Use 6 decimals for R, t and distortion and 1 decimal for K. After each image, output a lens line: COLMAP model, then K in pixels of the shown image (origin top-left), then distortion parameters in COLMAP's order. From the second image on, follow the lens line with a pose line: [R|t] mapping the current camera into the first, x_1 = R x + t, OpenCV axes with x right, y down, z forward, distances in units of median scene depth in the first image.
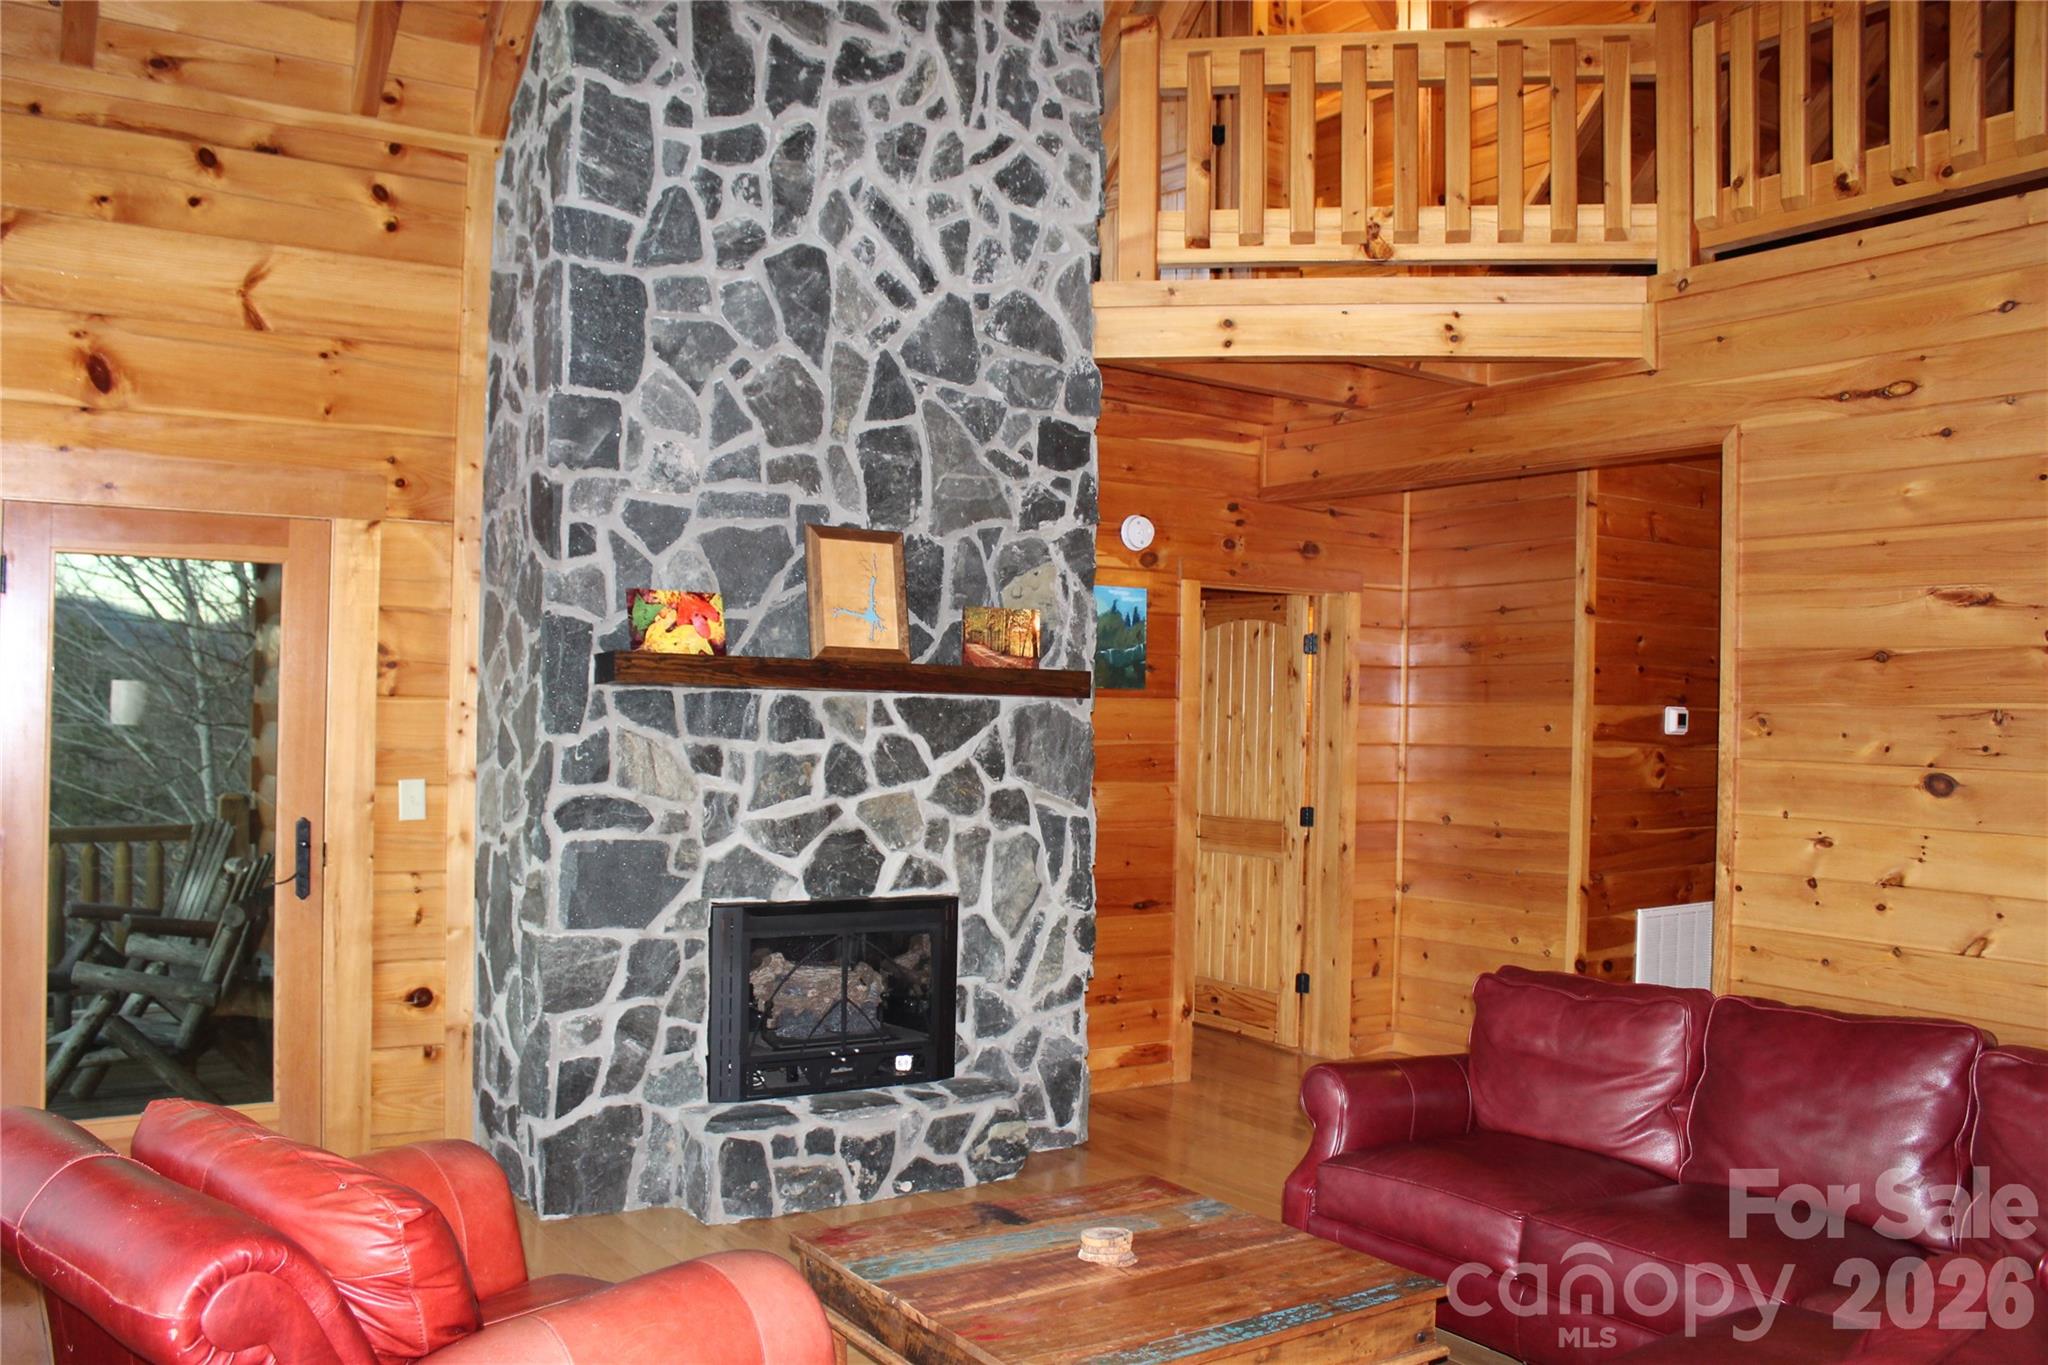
lens RADIAL K [[1715.9, 0, 1025.0], [0, 1715.9, 674.9], [0, 0, 1]] dist [-0.127303, 0.037580]
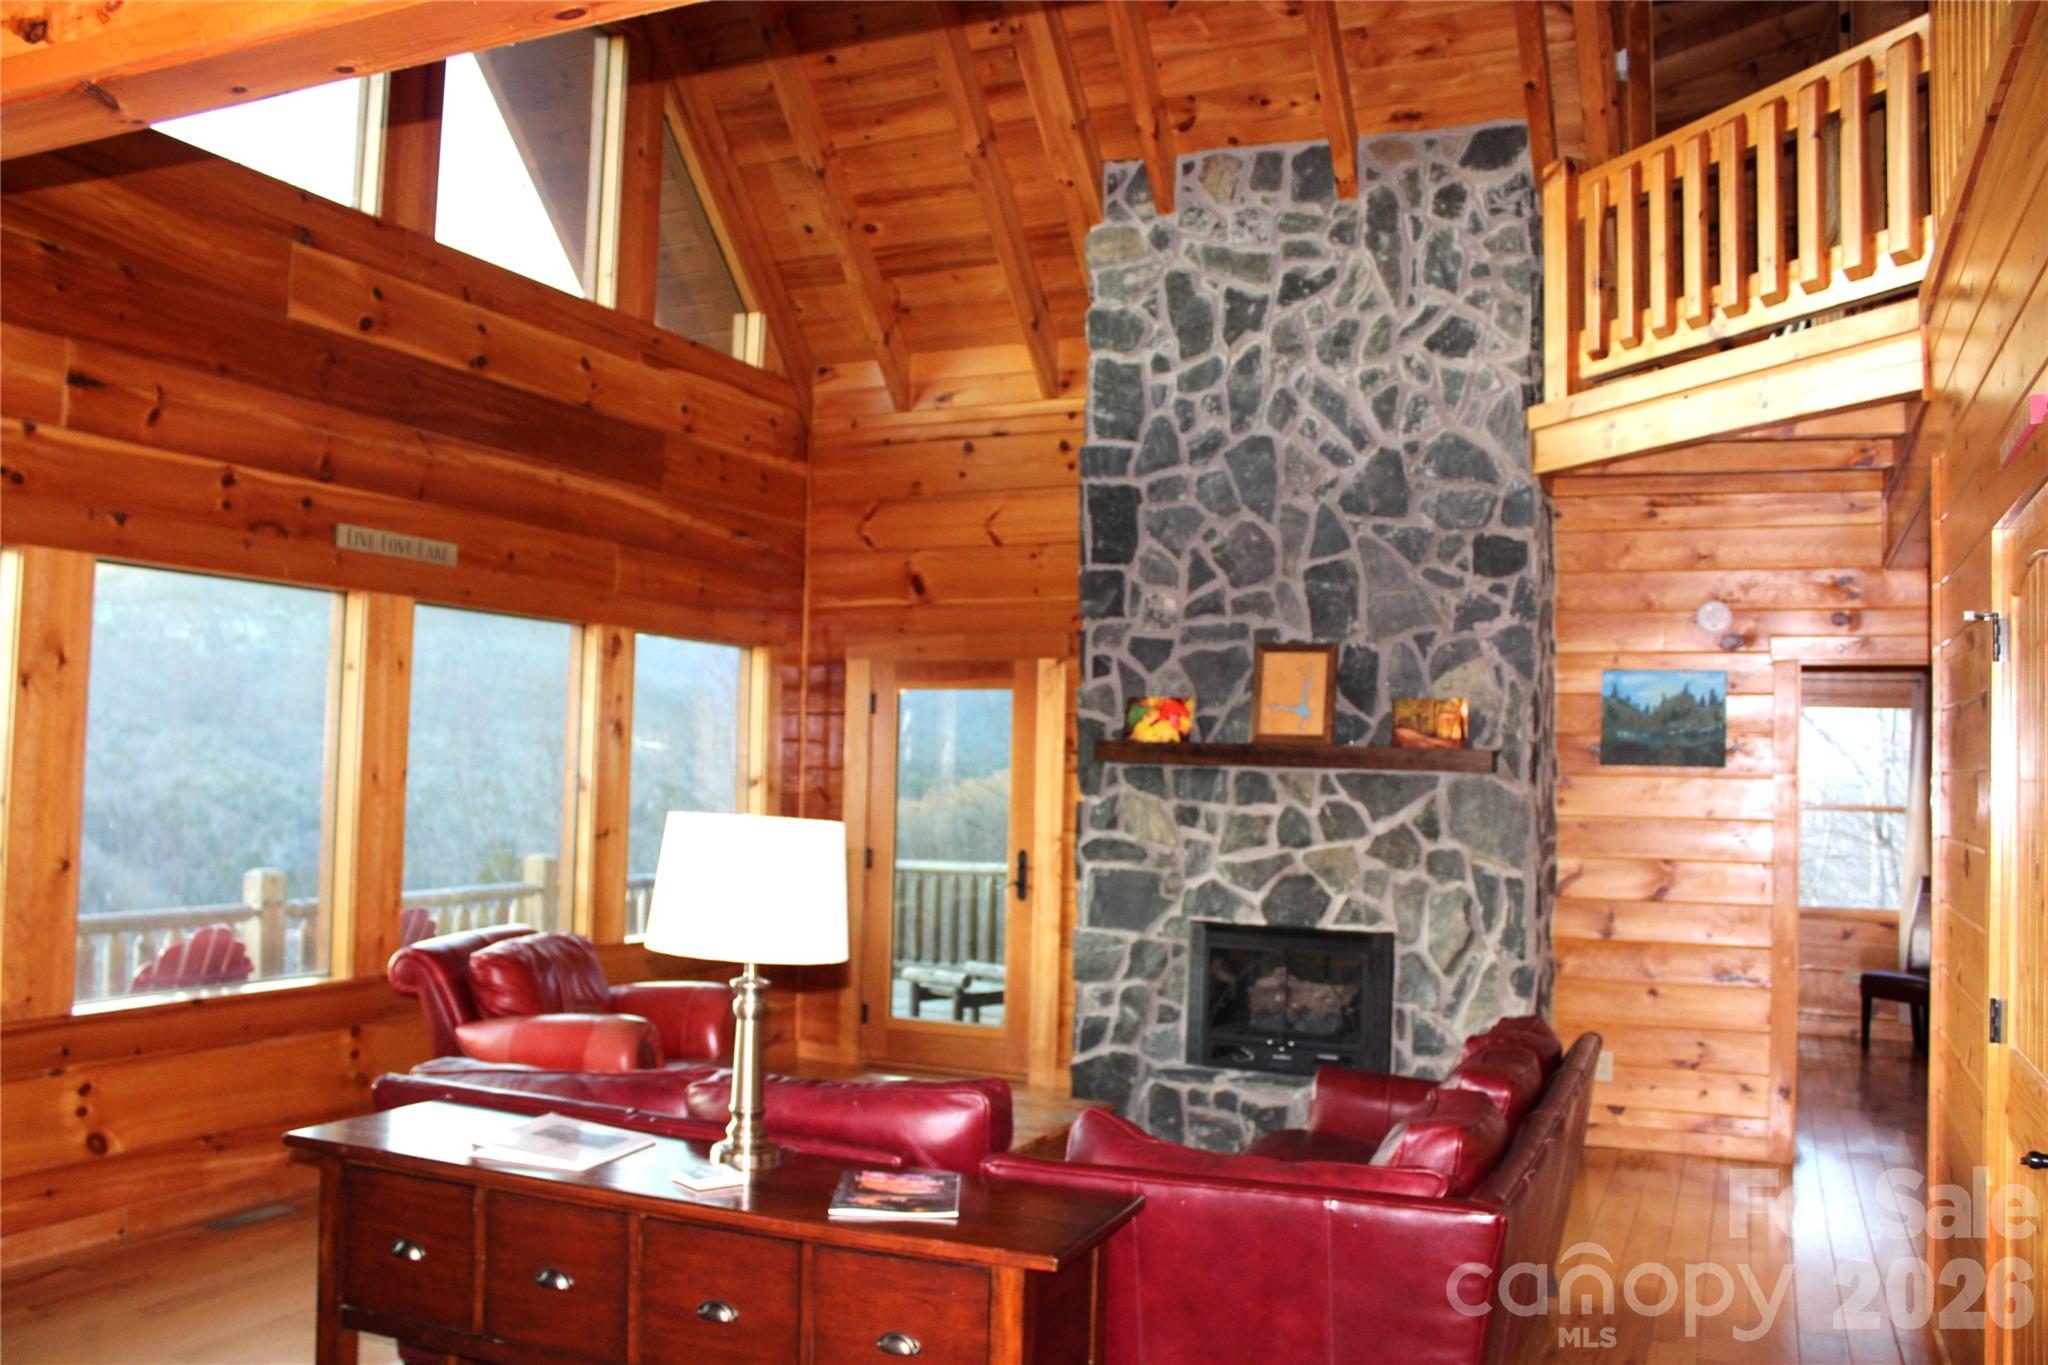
lens RADIAL K [[1715.9, 0, 1016.0], [0, 1715.9, 685.6], [0, 0, 1]] dist [-0.127303, 0.037580]
pose [[0.527493, -0.045888, -0.848319, 0.901445], [0.001914, 0.998602, -0.052827, 0.015538], [0.849557, 0.026242, 0.526844, 0.130112]]
